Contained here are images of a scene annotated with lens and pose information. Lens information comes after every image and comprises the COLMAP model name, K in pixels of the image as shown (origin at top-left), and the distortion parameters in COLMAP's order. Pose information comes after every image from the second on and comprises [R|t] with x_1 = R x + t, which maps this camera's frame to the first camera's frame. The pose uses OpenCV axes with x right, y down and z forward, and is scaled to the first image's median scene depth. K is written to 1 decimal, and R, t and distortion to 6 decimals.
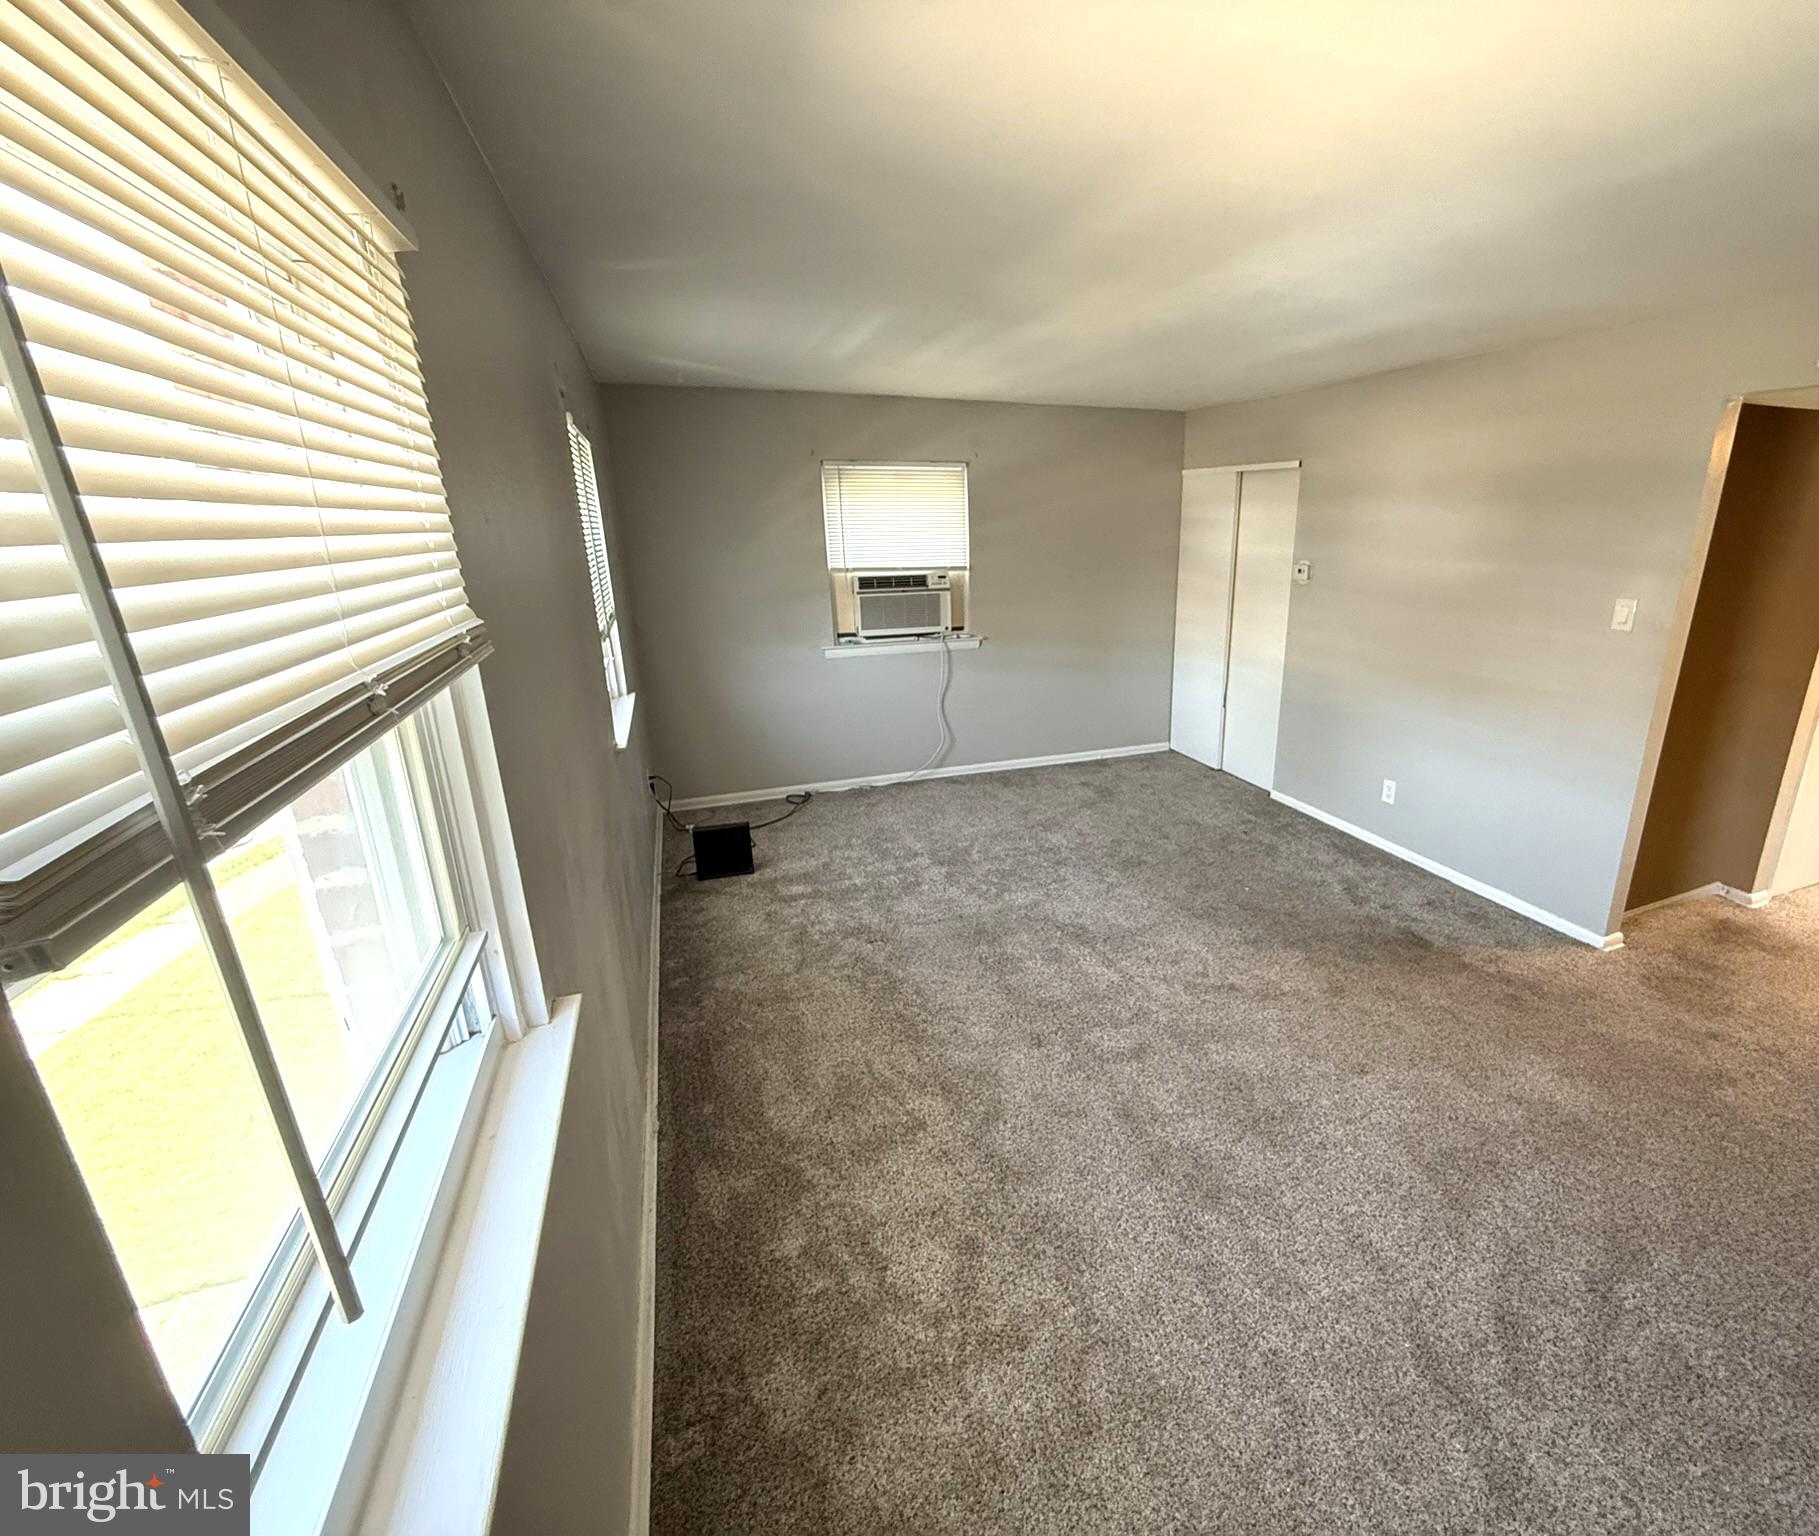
lens RADIAL K [[817.3, 0, 1021.3], [0, 817.3, 768.8], [0, 0, 1]] dist [-0.001299, -0.000095]
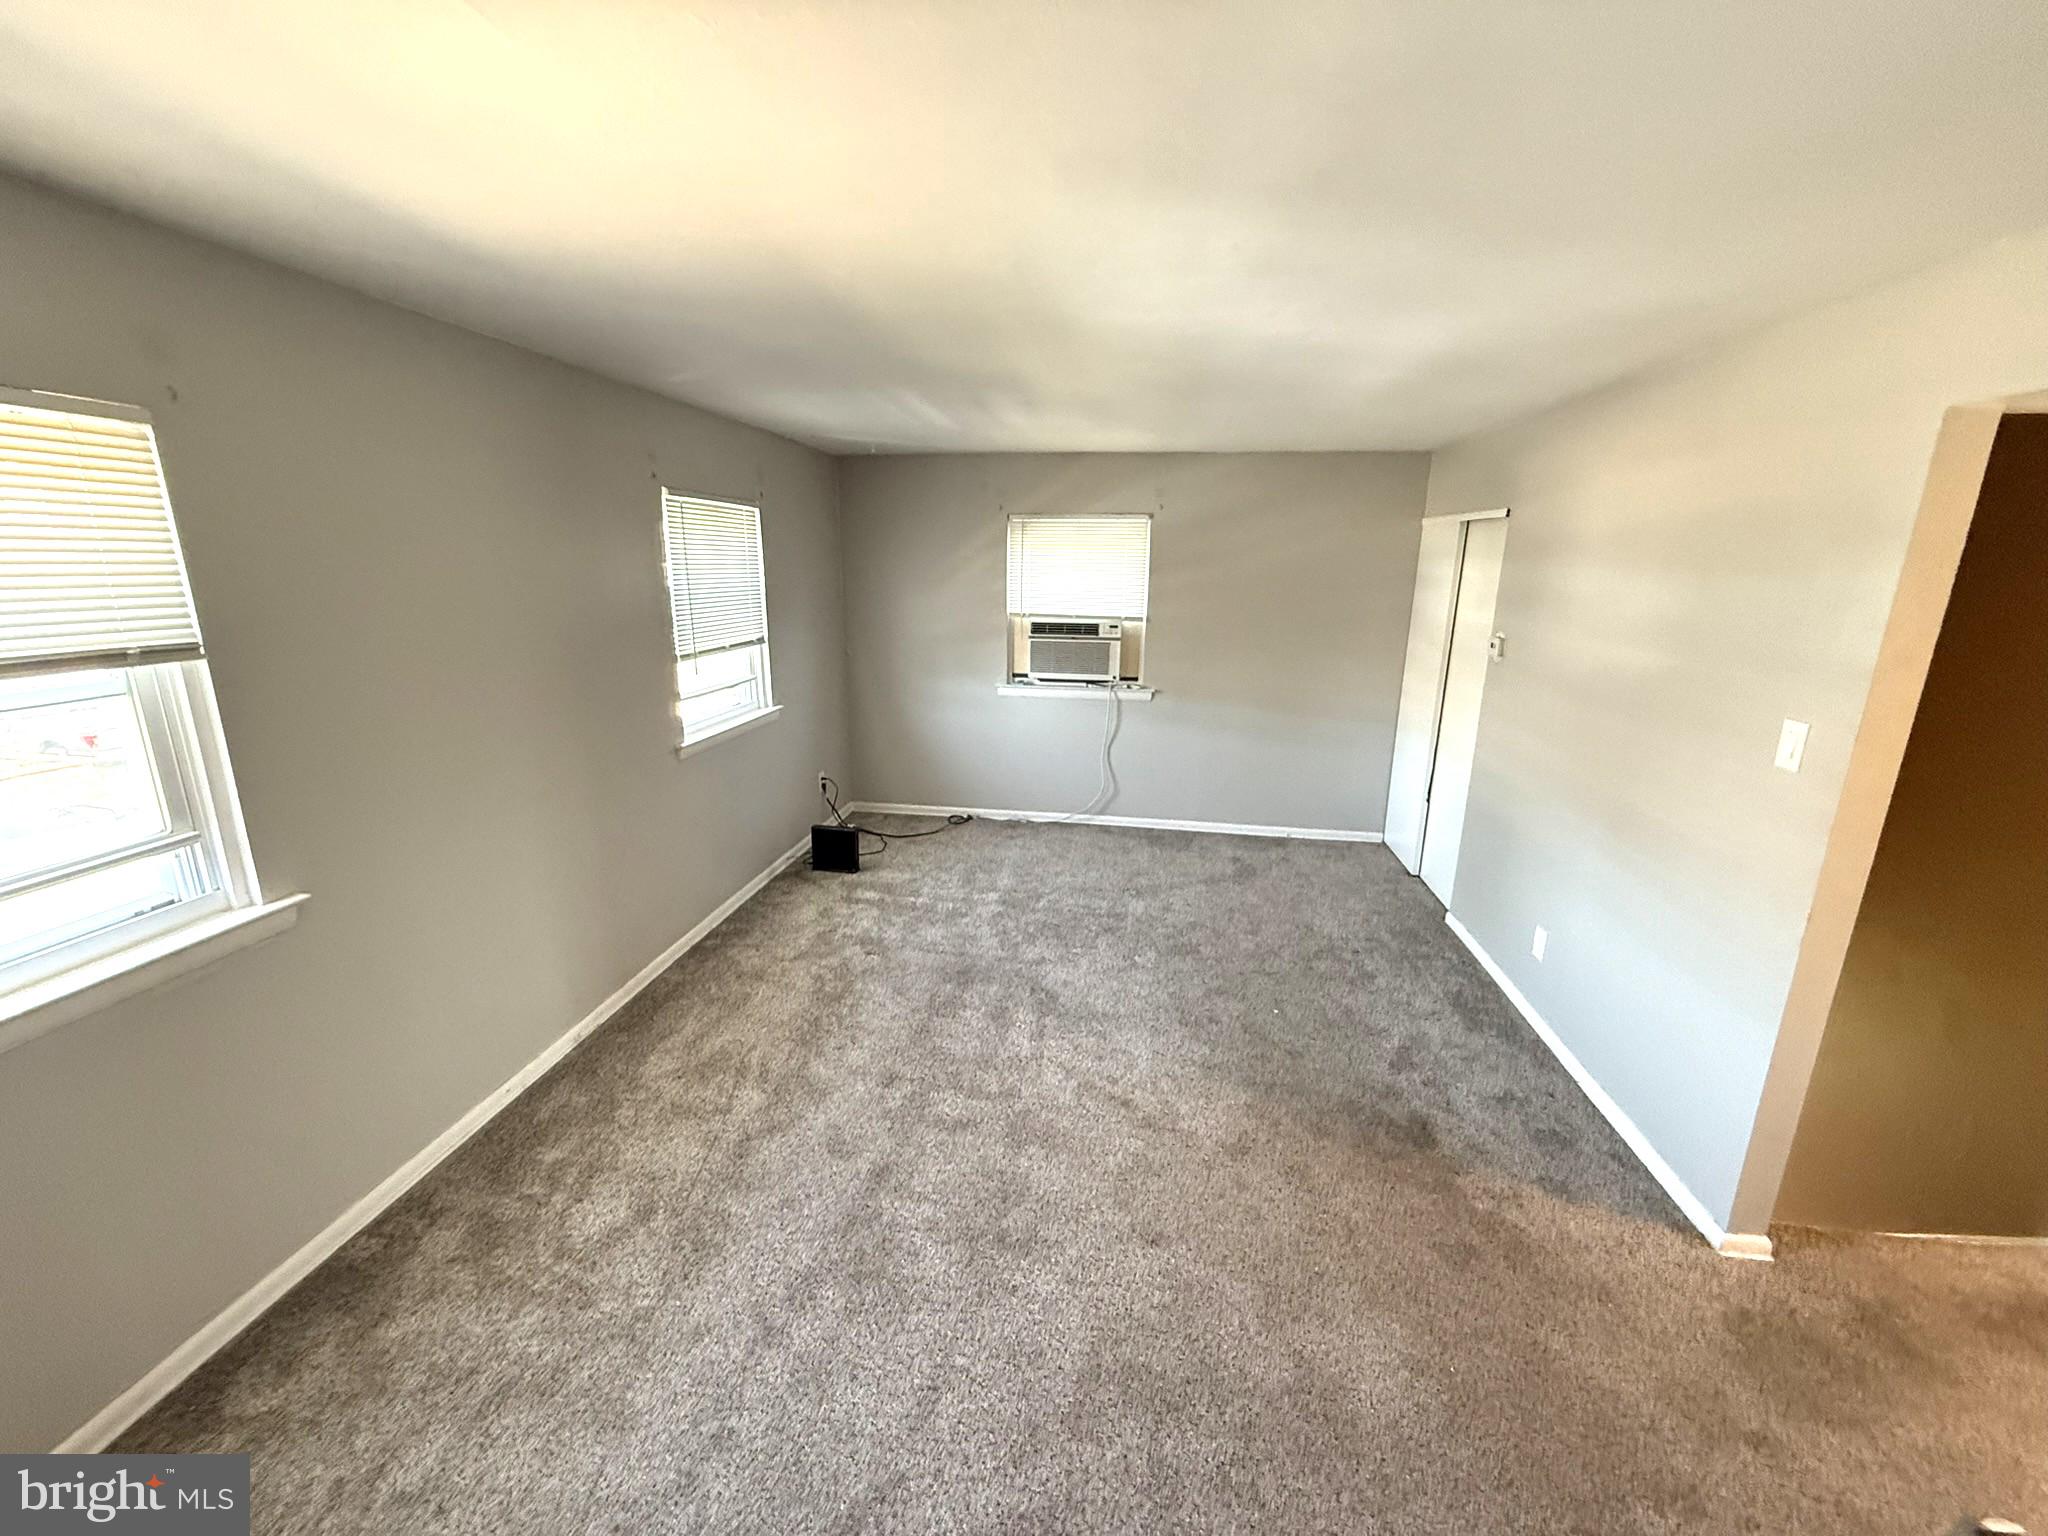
lens RADIAL K [[822.8, 0, 1024.0], [0, 822.8, 766.3], [0, 0, 1]] dist [-0.000110, 0.000620]
pose [[0.857016, 0.141893, -0.495369, 0.372385], [-0.166442, 0.986036, -0.005516, -0.046594], [0.487669, 0.087178, 0.868665, 0.093269]]
